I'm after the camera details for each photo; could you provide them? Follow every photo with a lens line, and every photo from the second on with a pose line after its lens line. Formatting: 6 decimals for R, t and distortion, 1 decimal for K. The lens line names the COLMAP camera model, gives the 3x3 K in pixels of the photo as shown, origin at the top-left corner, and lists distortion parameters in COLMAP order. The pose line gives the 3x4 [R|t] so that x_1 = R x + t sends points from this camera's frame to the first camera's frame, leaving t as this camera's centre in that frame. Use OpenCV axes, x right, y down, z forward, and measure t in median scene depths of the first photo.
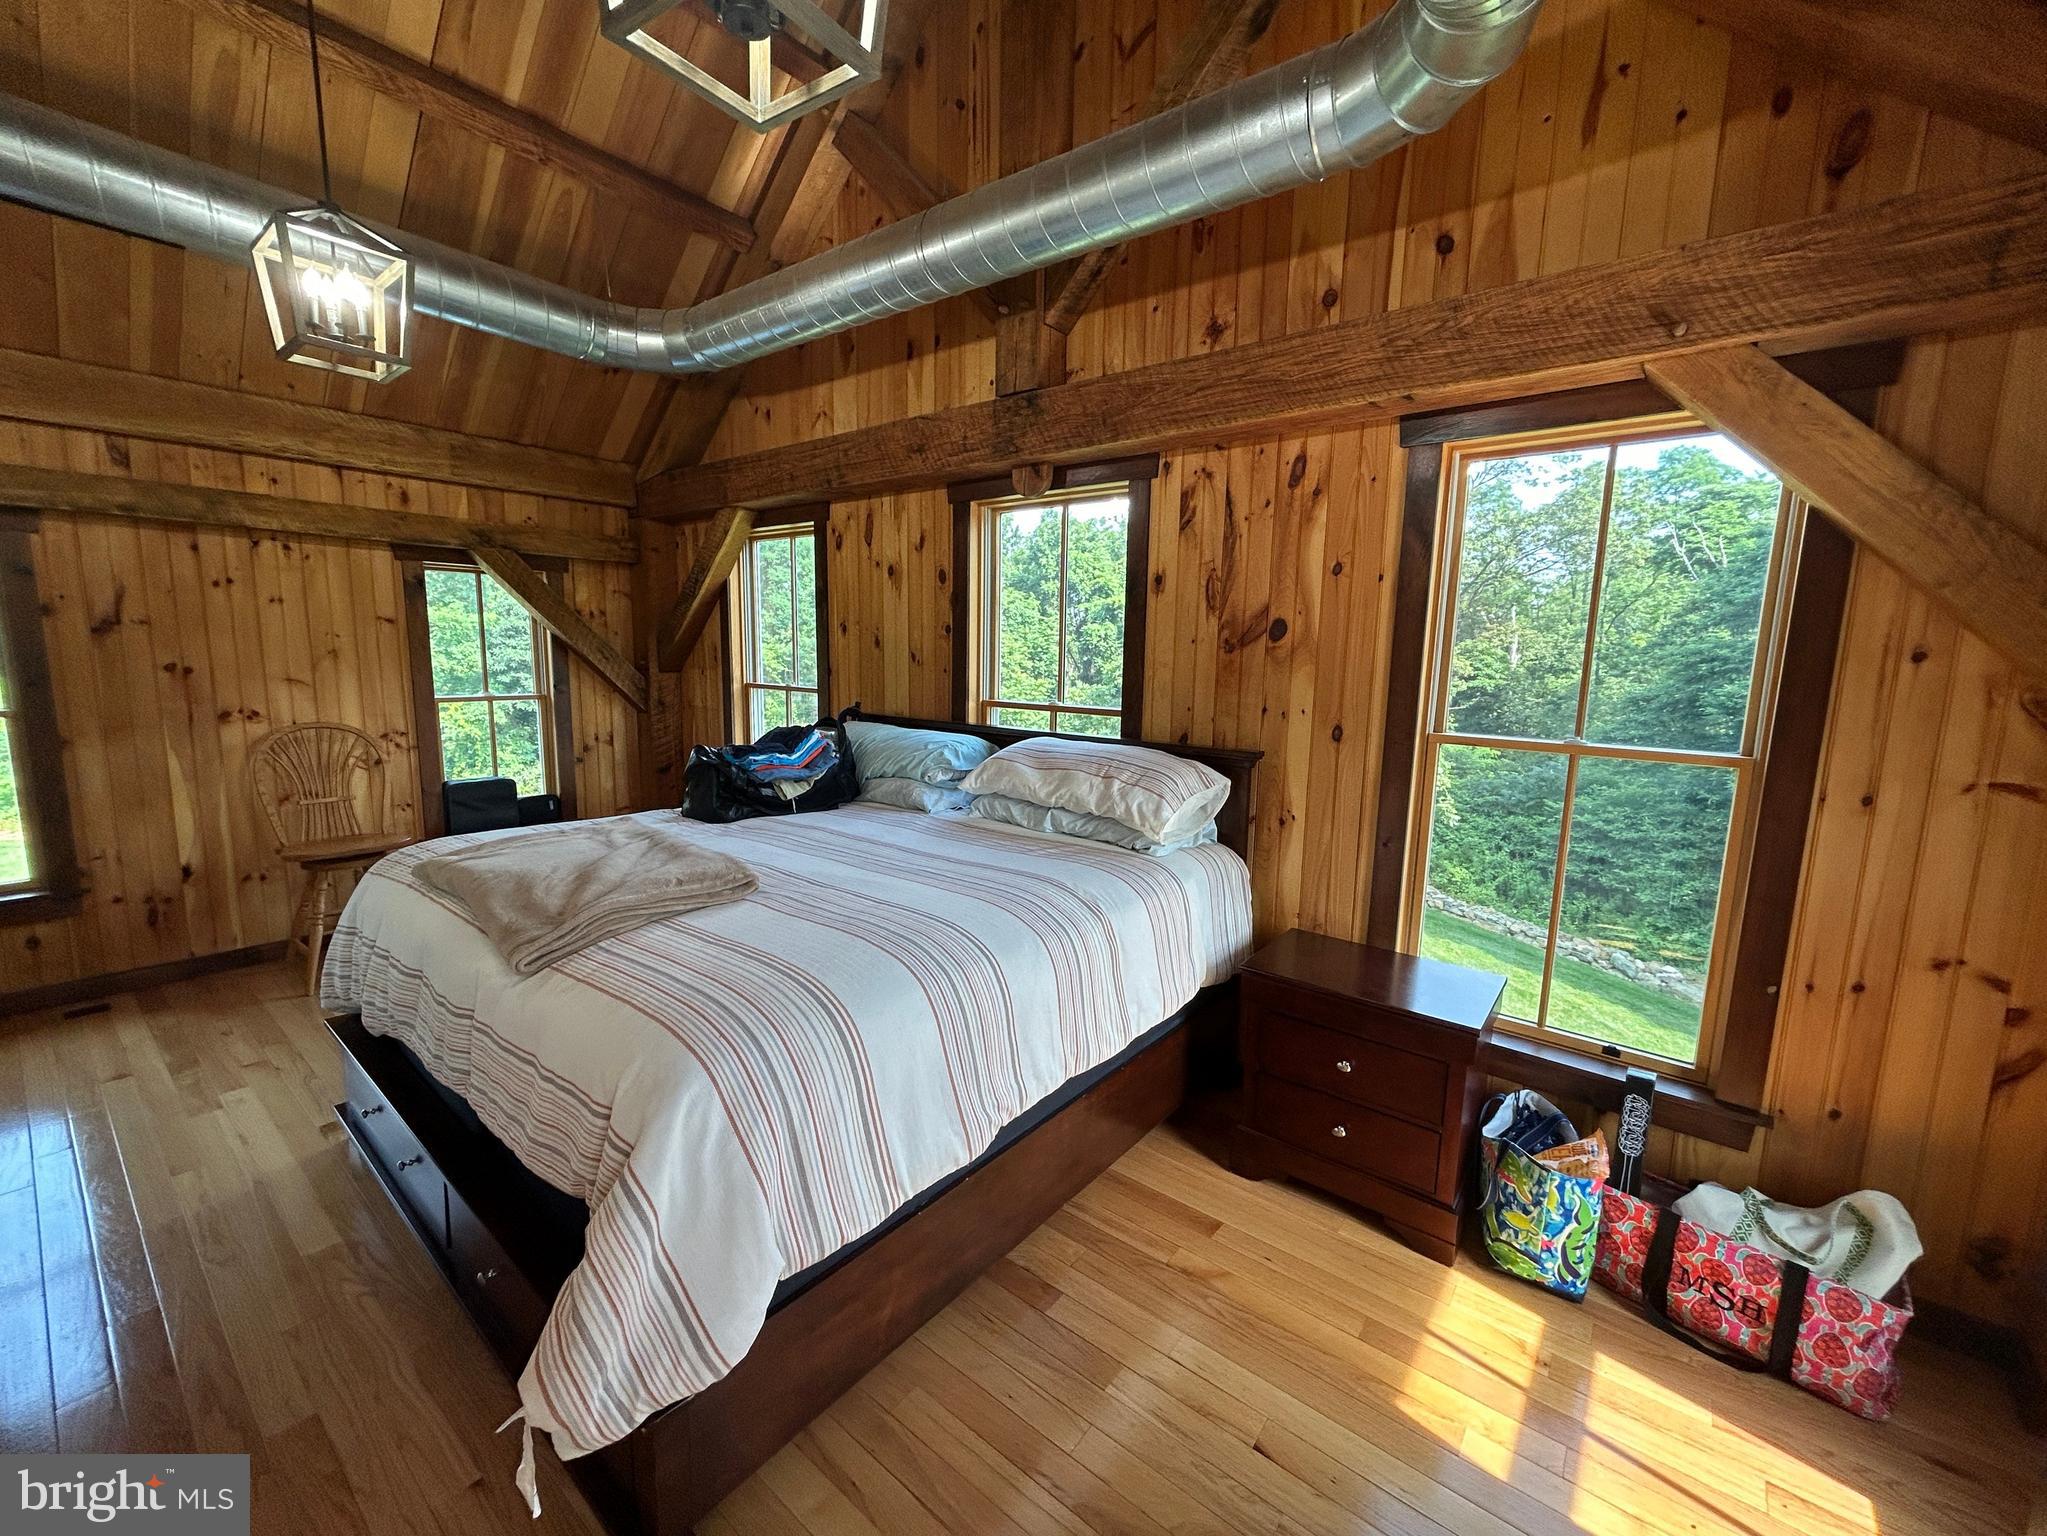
lens RADIAL K [[826.3, 0, 1020.4], [0, 826.3, 765.6], [0, 0, 1]] dist [0.001034, 0.000623]
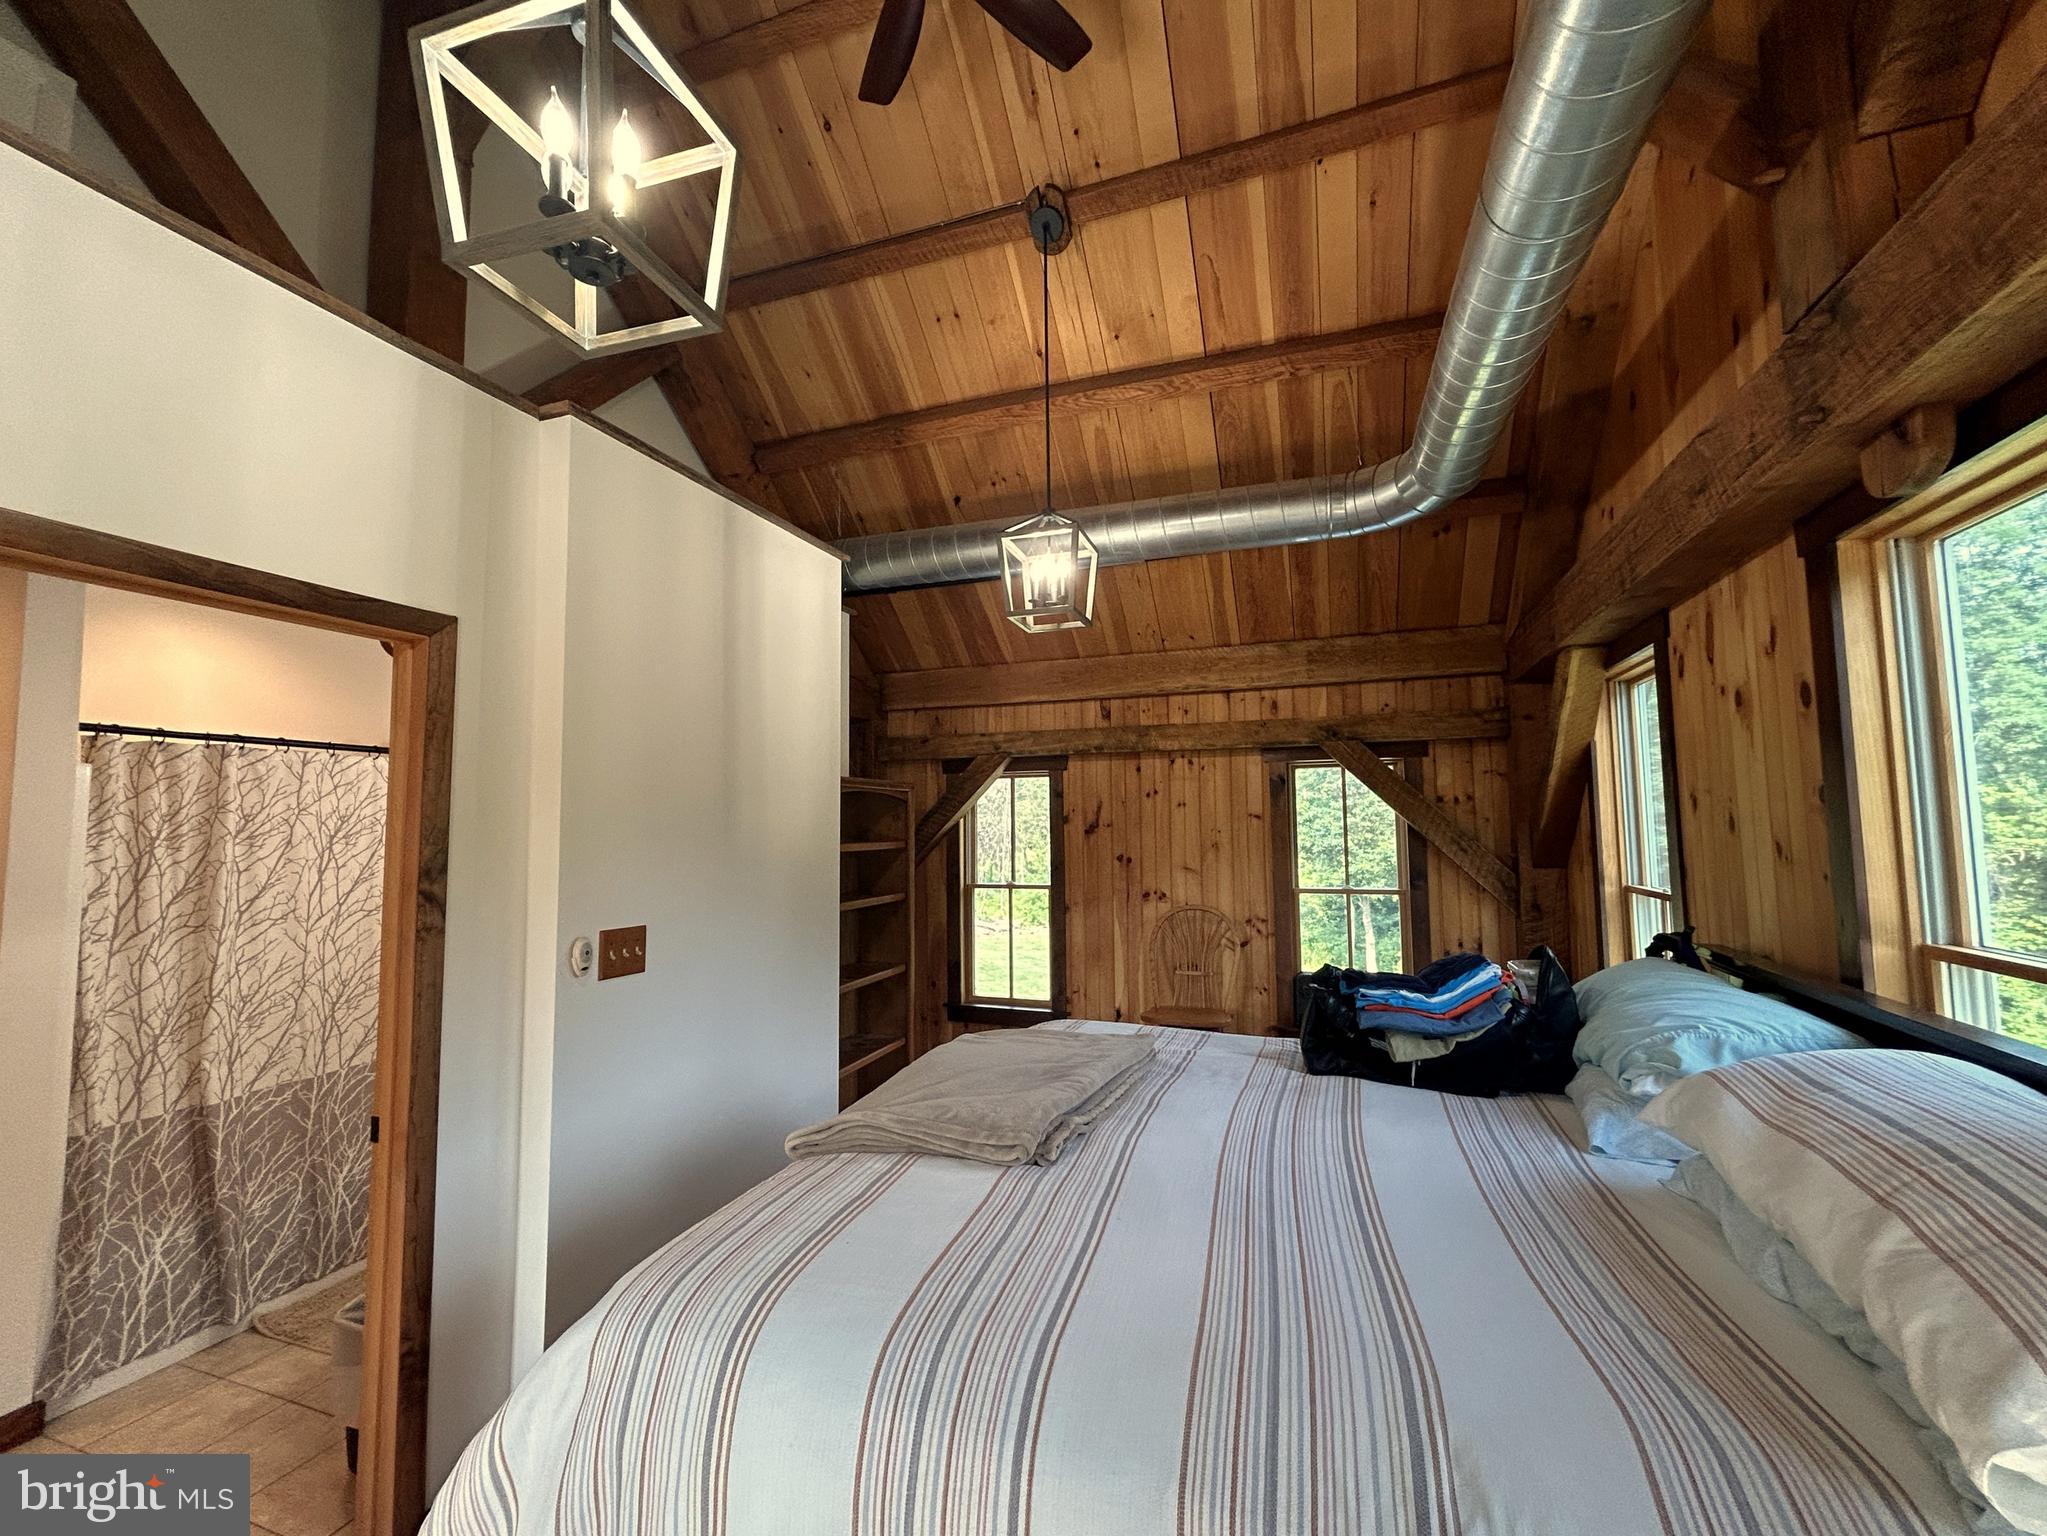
lens RADIAL K [[853.9, 0, 1020.8], [0, 853.9, 764.2], [0, 0, 1]] dist [0.001482, 0.000496]
pose [[0.323767, -0.094667, -0.941389, 0.242374], [-0.118257, 0.983130, -0.139536, -0.052202], [0.938717, 0.156503, 0.307111, 0.373819]]
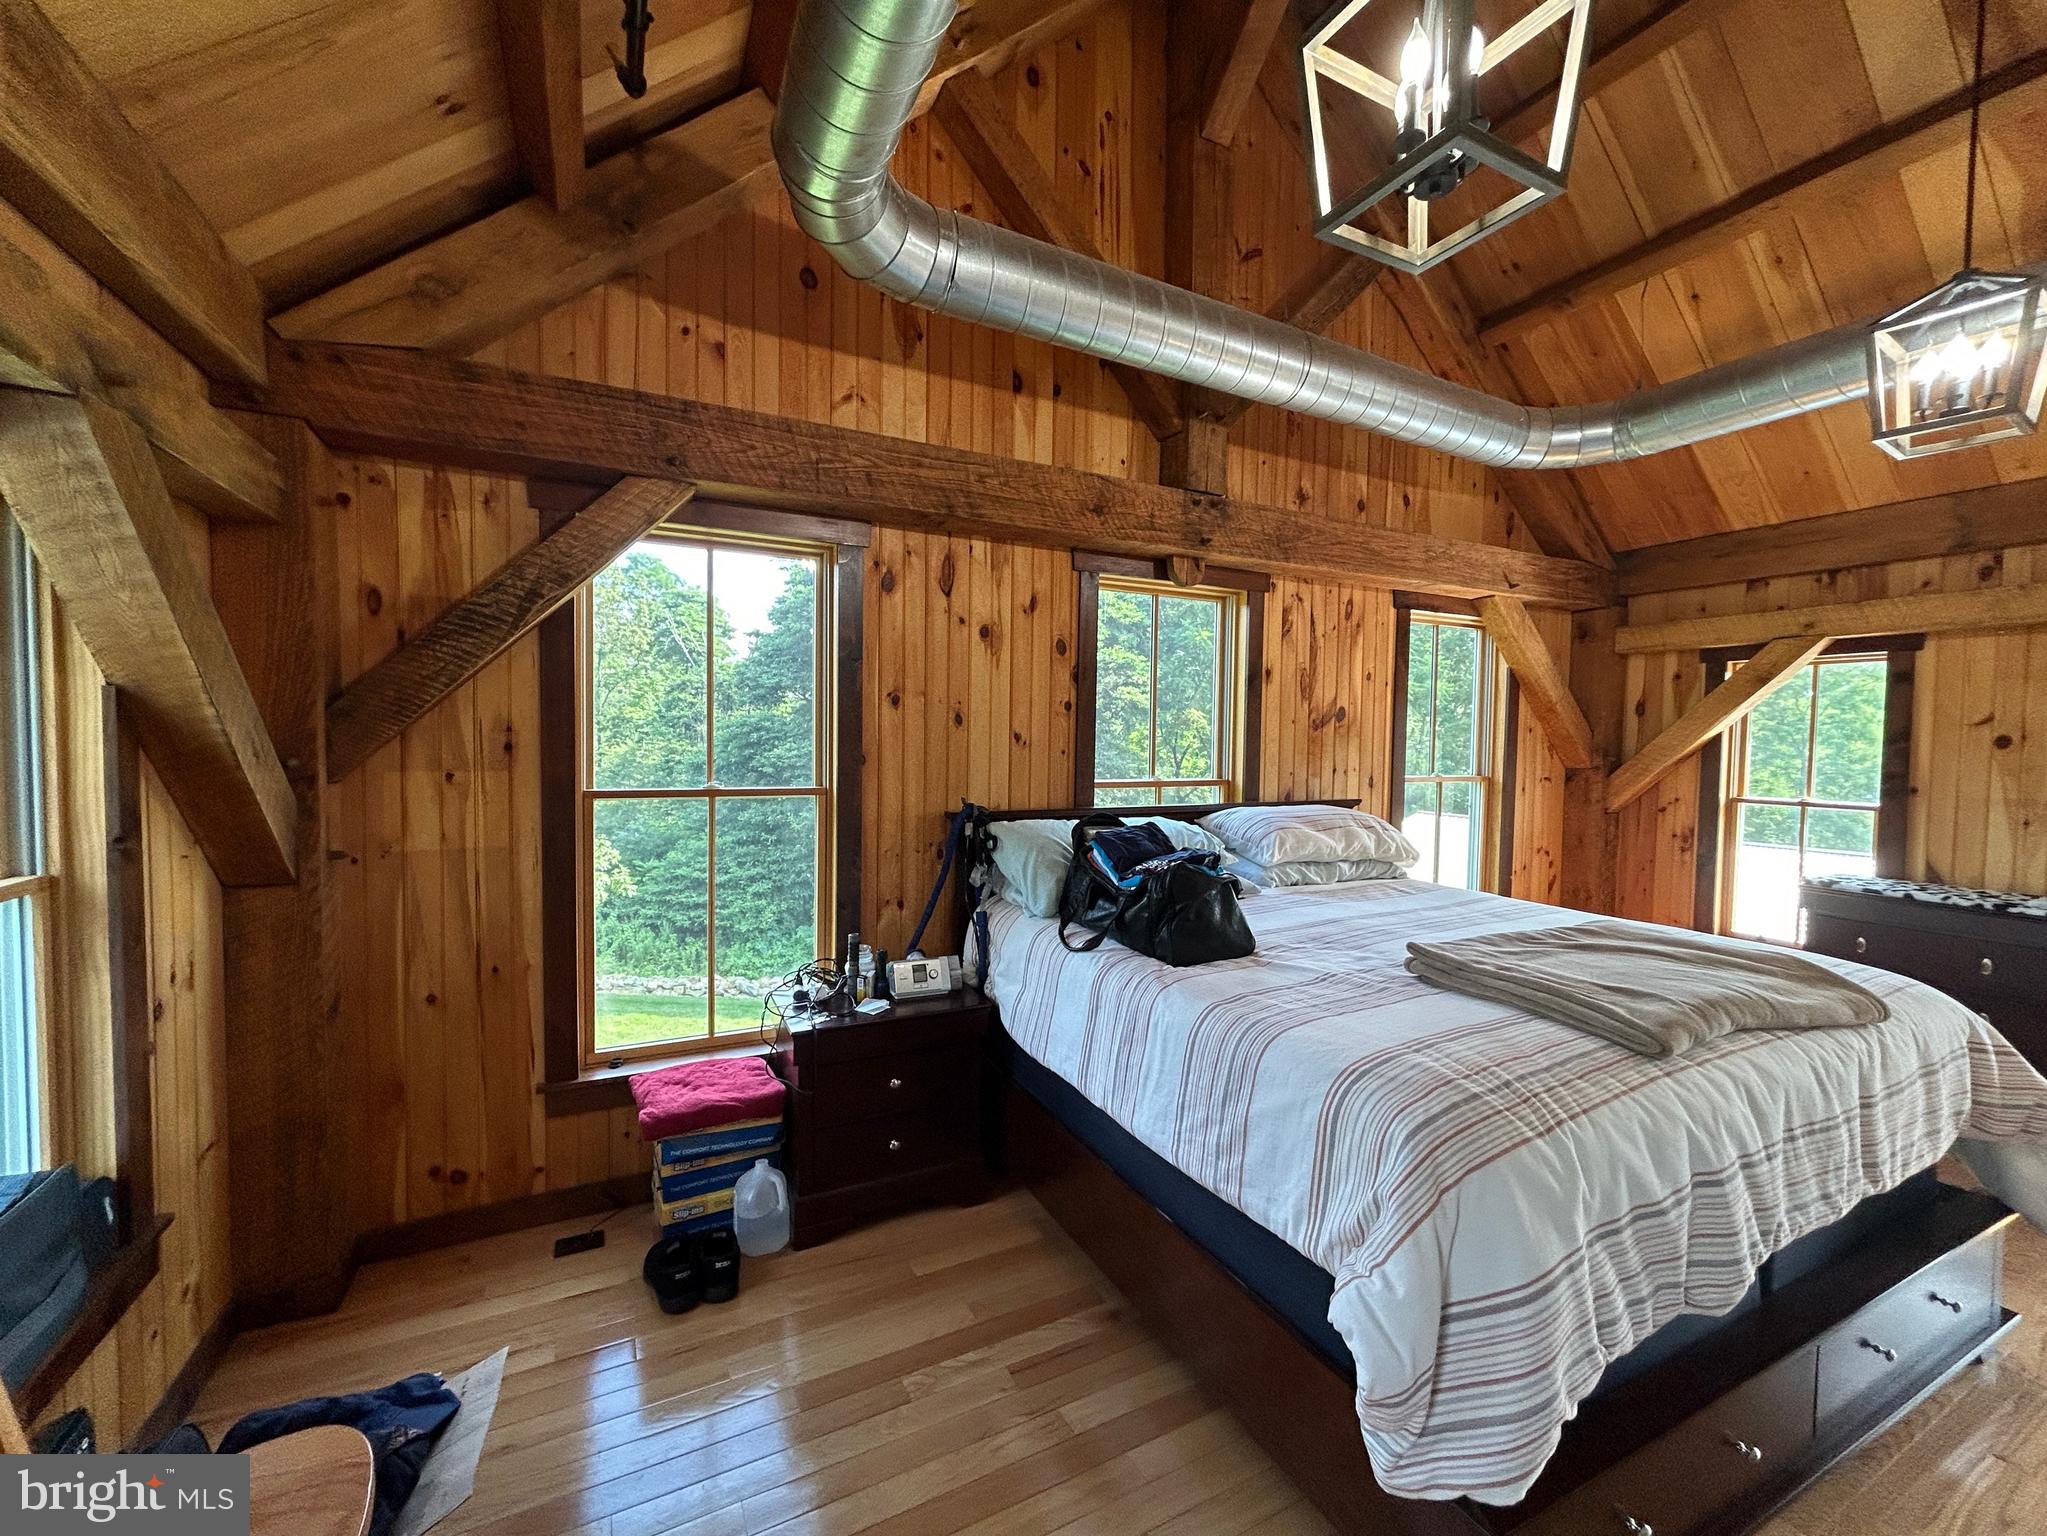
lens RADIAL K [[826.3, 0, 1020.4], [0, 826.3, 765.6], [0, 0, 1]] dist [0.001034, 0.000623]
pose [[0.411094, -0.047882, 0.910335, -0.913132], [0.125192, 0.992123, -0.004351, -0.102134], [-0.902956, 0.115755, 0.413850, 0.674144]]
